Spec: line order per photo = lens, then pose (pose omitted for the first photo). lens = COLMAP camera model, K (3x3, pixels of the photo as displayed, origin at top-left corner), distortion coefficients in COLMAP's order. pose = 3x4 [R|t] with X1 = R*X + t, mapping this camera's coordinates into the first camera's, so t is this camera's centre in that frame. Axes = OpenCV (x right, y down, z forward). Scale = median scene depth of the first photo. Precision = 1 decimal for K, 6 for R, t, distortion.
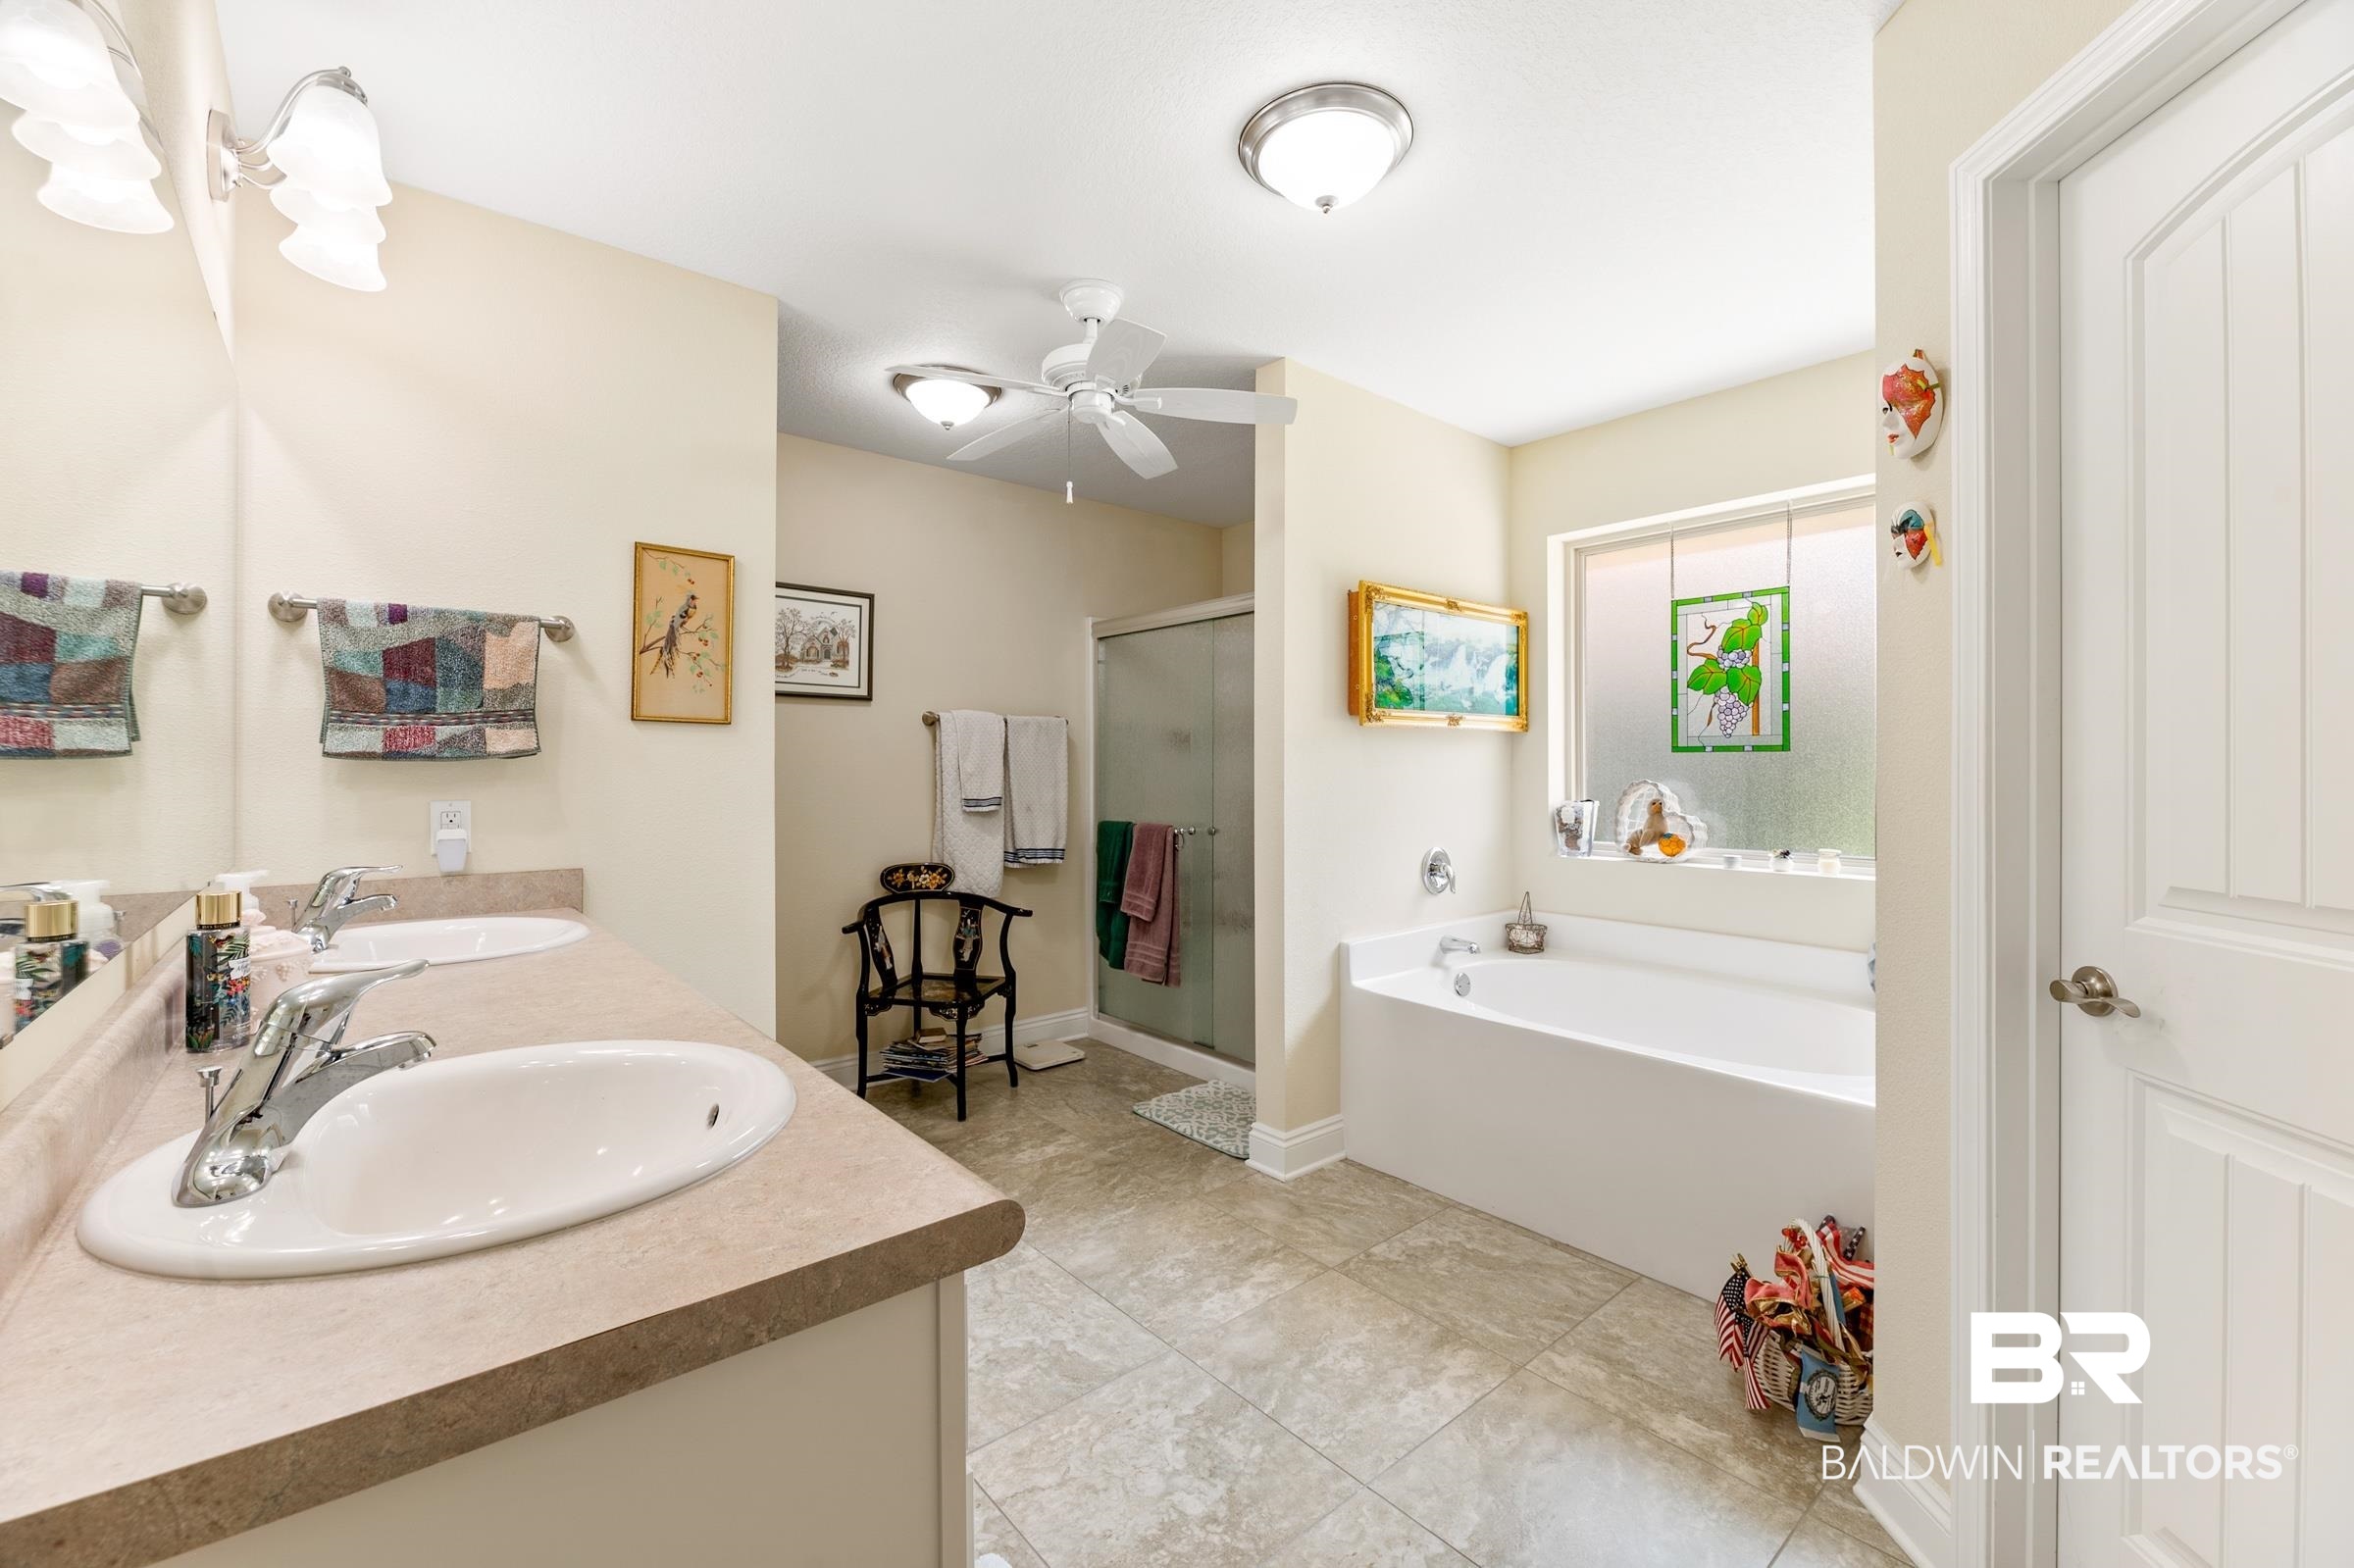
lens RADIAL K [[950.6, 0, 1181.6], [0, 950.6, 768.8], [0, 0, 1]] dist [-0.000248, -0.001912]
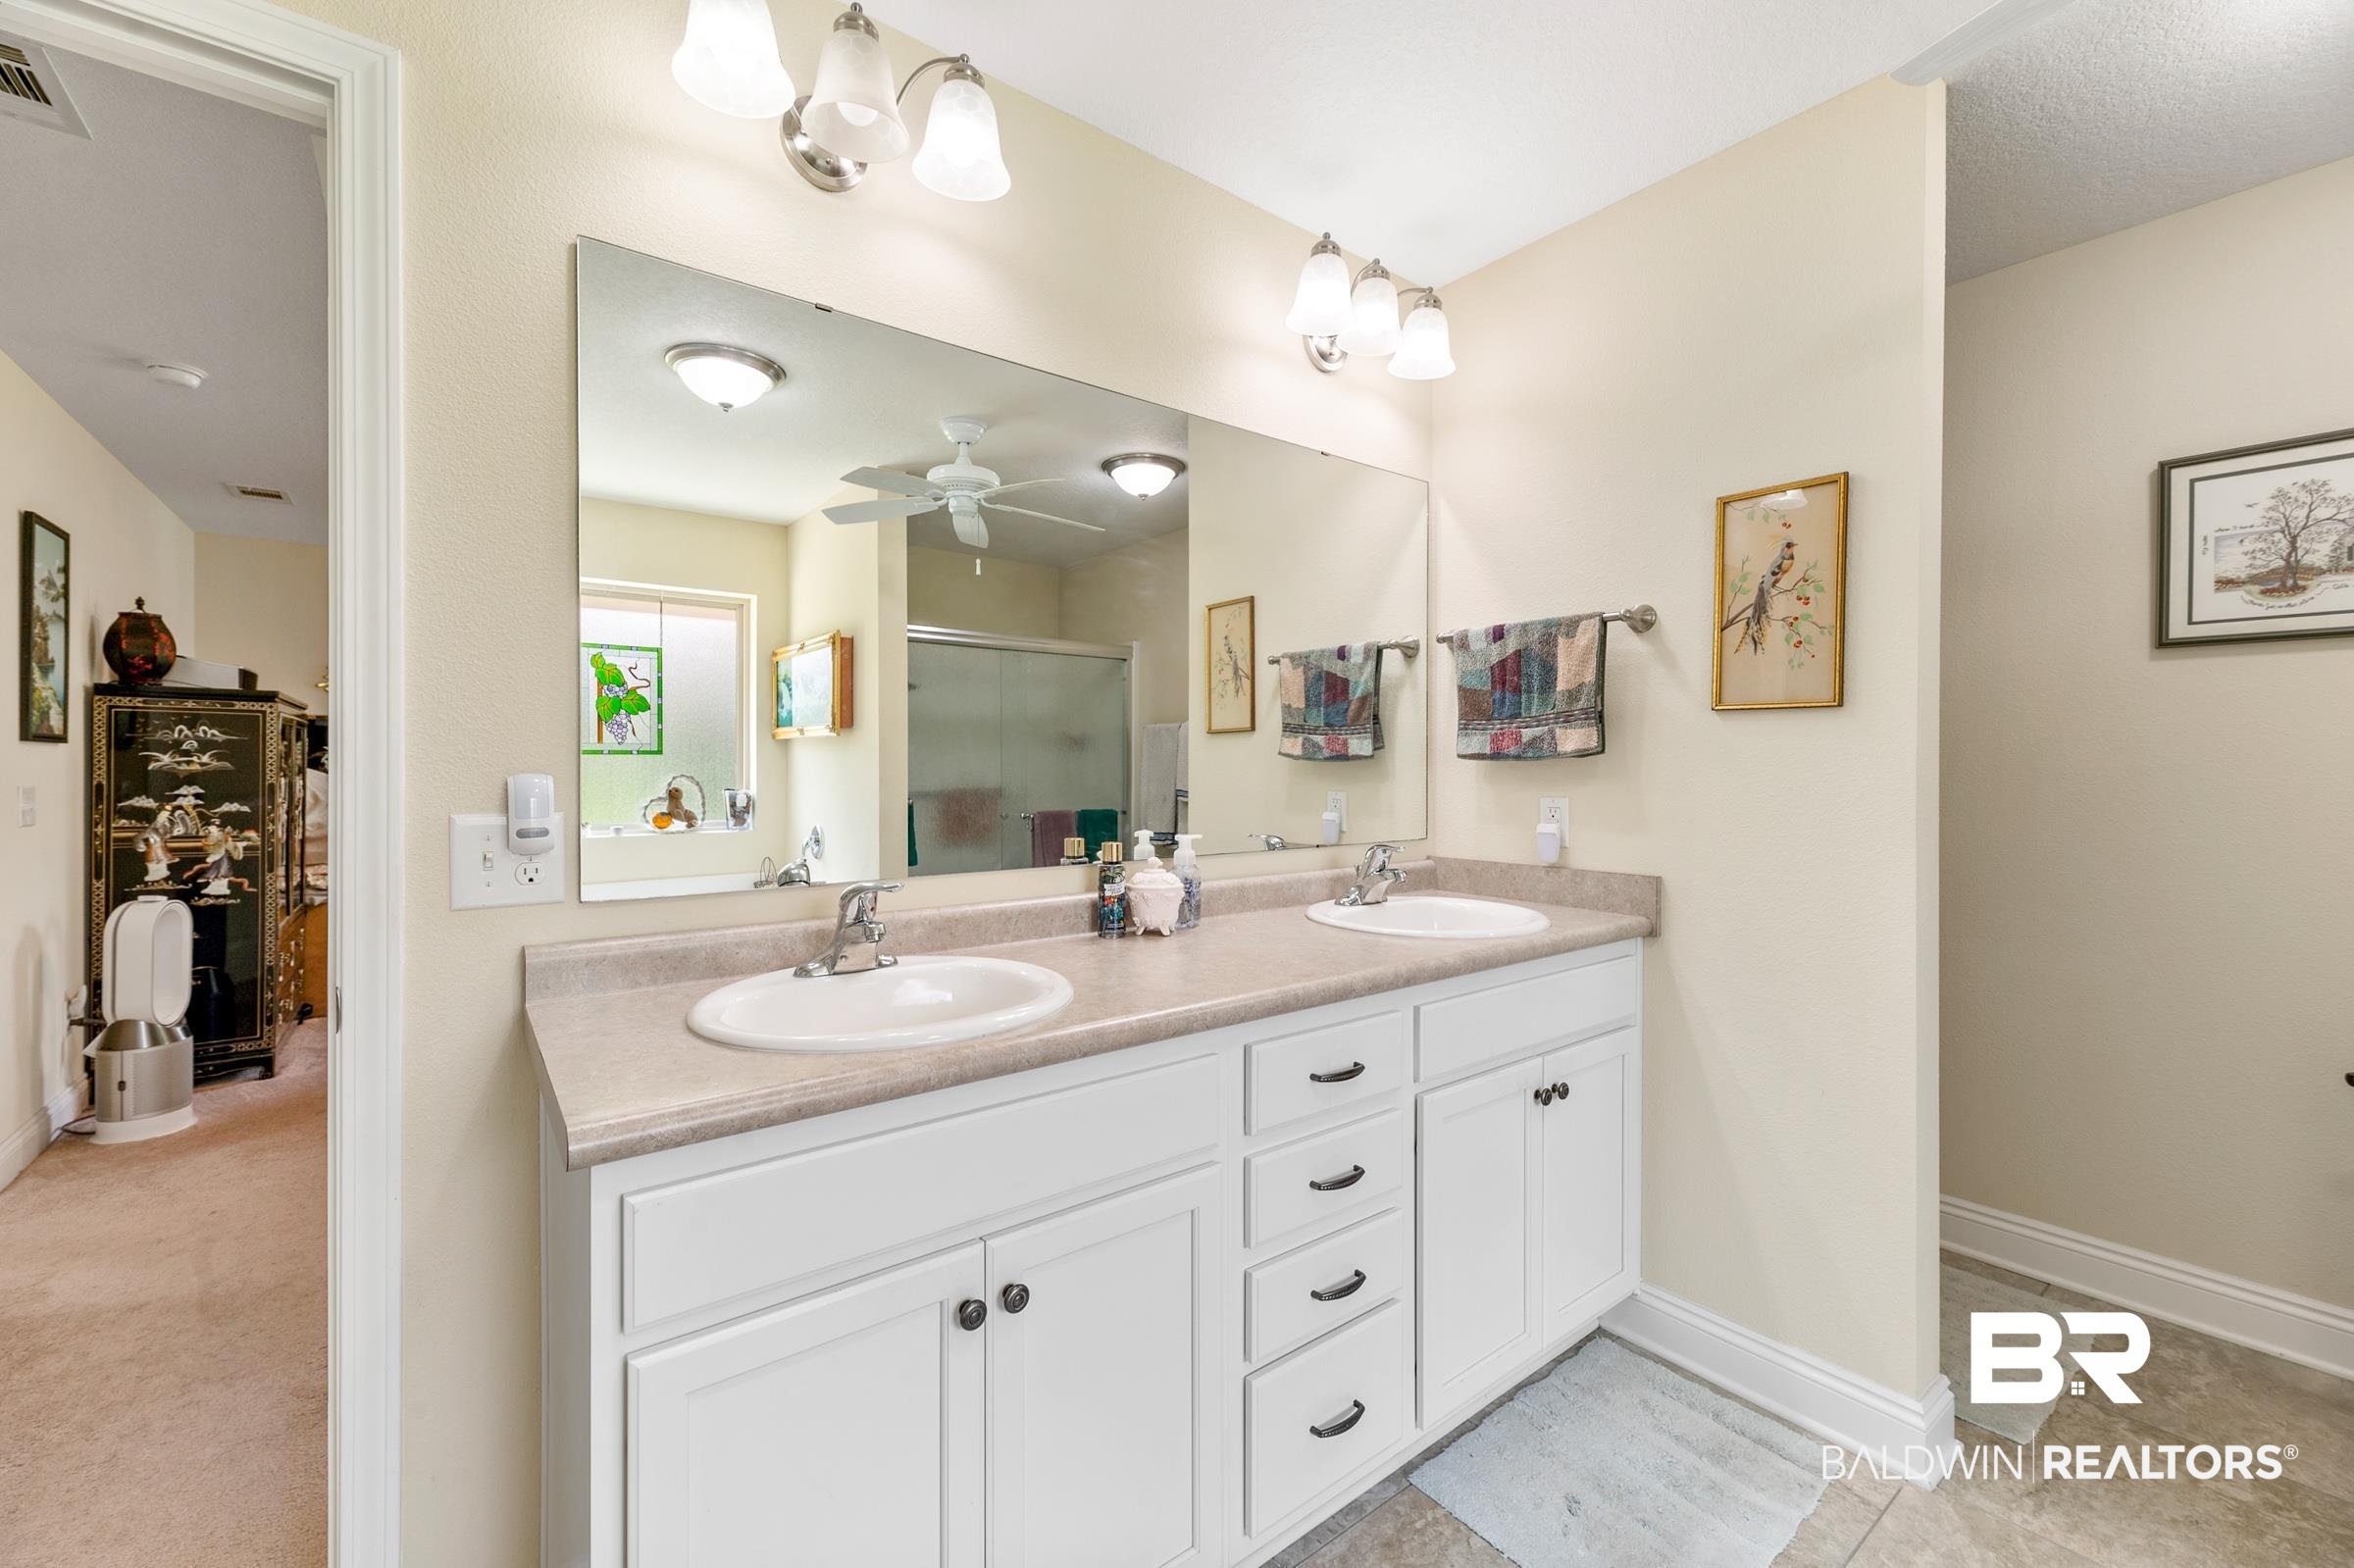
lens RADIAL K [[950.6, 0, 1162.8], [0, 950.6, 773.8], [0, 0, 1]] dist [-0.000248, -0.001912]
pose [[-0.063093, 0.008624, -0.997970, 0.340230], [0.000885, 0.999963, 0.008585, -0.002698], [0.998007, -0.000342, -0.063098, 0.642500]]
